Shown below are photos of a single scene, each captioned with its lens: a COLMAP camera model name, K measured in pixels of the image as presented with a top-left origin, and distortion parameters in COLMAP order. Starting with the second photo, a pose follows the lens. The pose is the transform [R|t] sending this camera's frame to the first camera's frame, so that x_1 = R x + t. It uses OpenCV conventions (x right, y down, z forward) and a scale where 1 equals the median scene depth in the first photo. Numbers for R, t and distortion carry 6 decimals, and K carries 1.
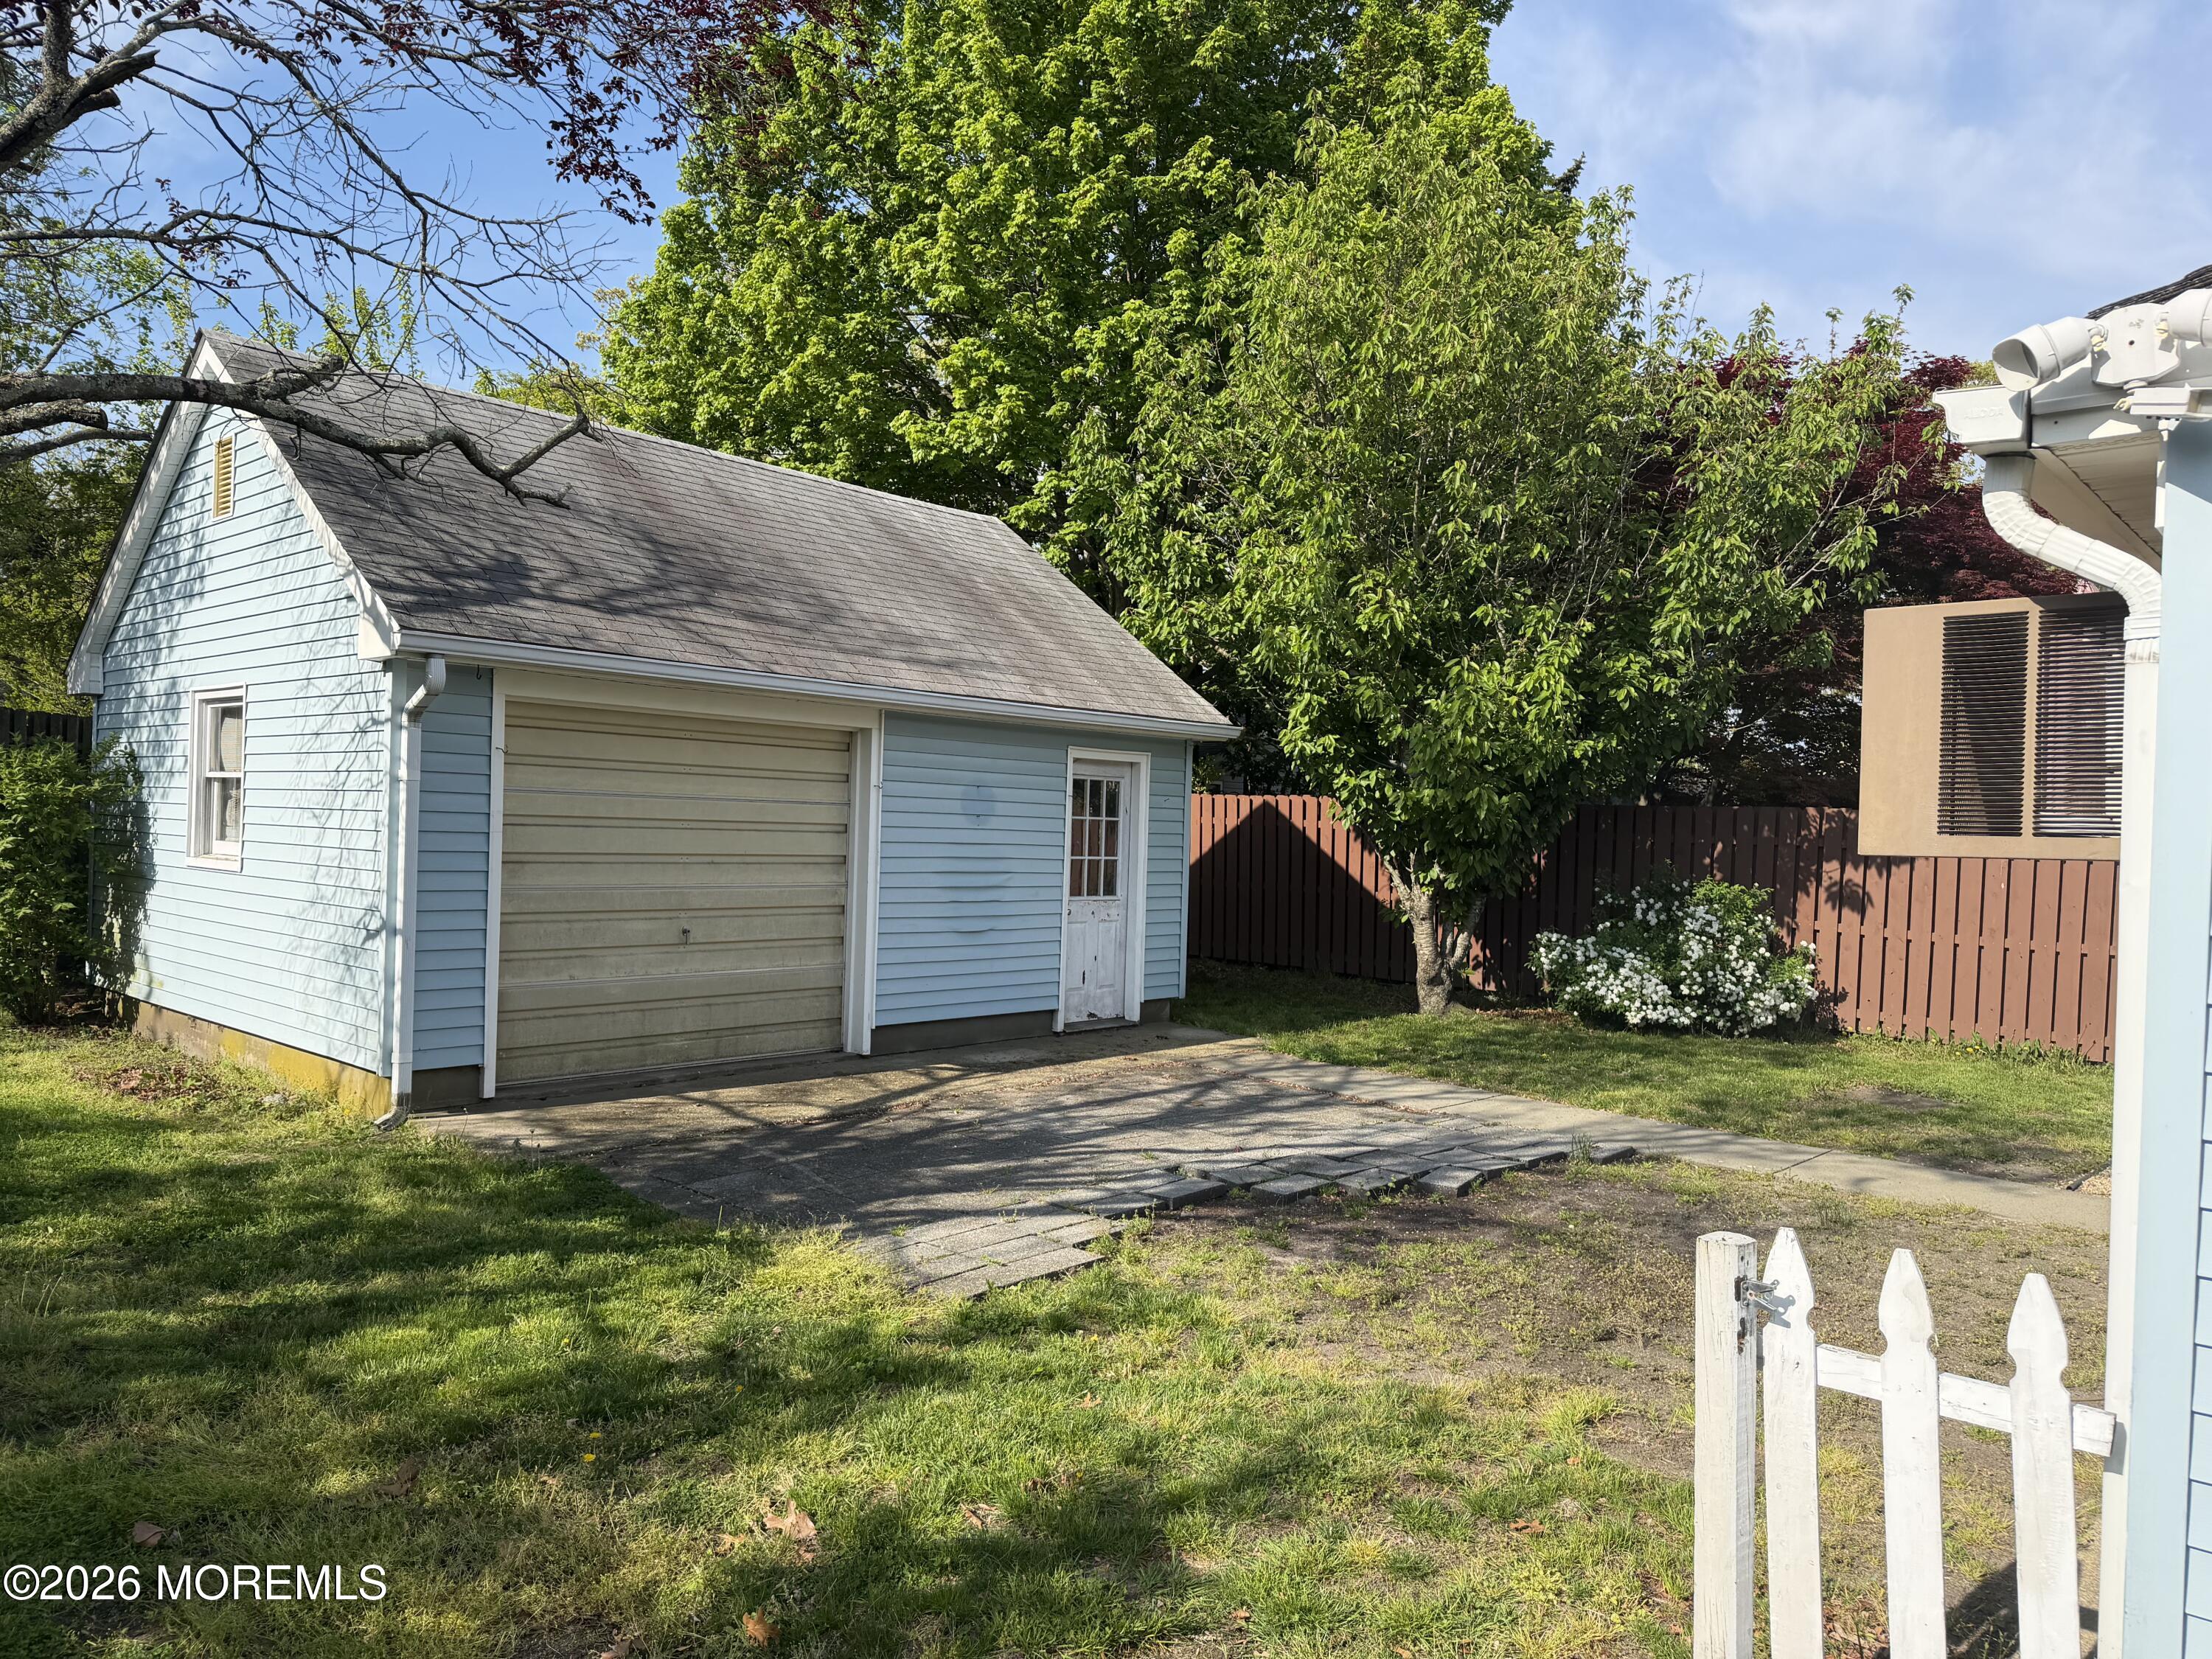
lens RADIAL K [[1552.1, 0, 1108.5], [0, 1552.1, 841.1], [0, 0, 1]] dist [0.013373, -0.009256]
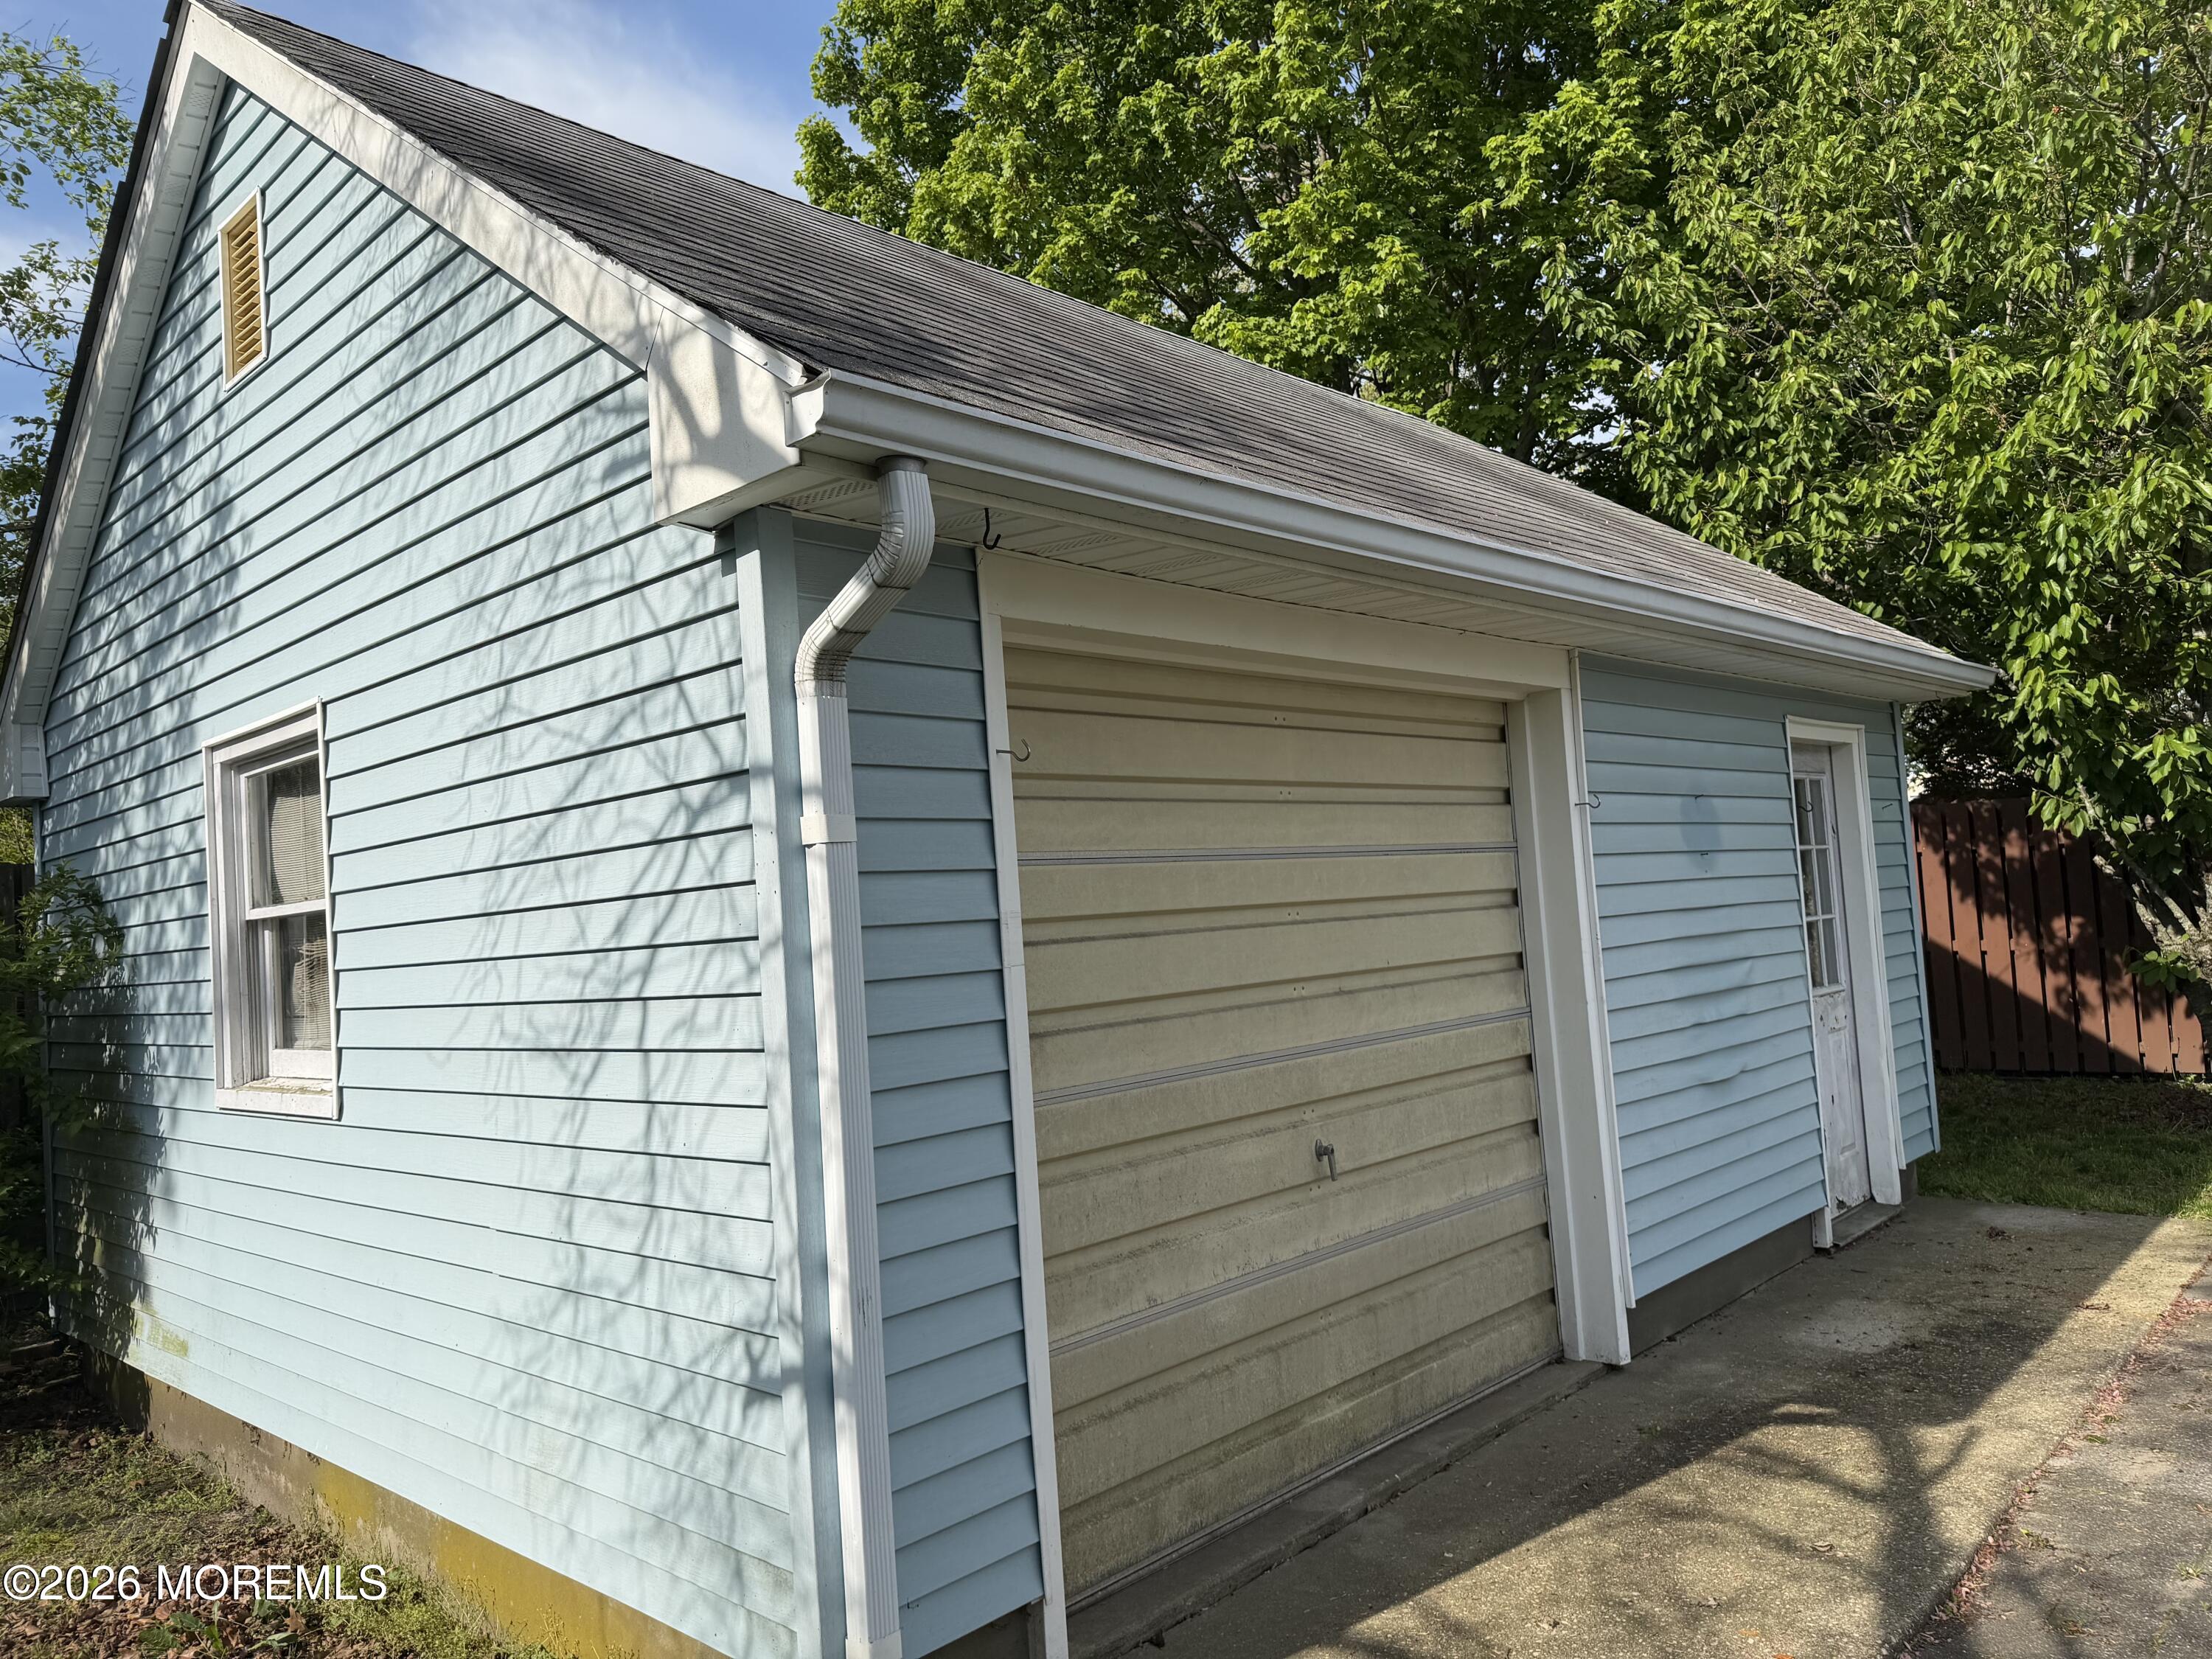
lens RADIAL K [[1552.1, 0, 1104.0], [0, 1552.1, 827.9], [0, 0, 1]] dist [0.013373, -0.009256]
pose [[0.994700, -0.102214, -0.011156, -0.305519], [0.101198, 0.992418, -0.069750, -0.009139], [0.018201, 0.068252, 0.997502, 0.519156]]
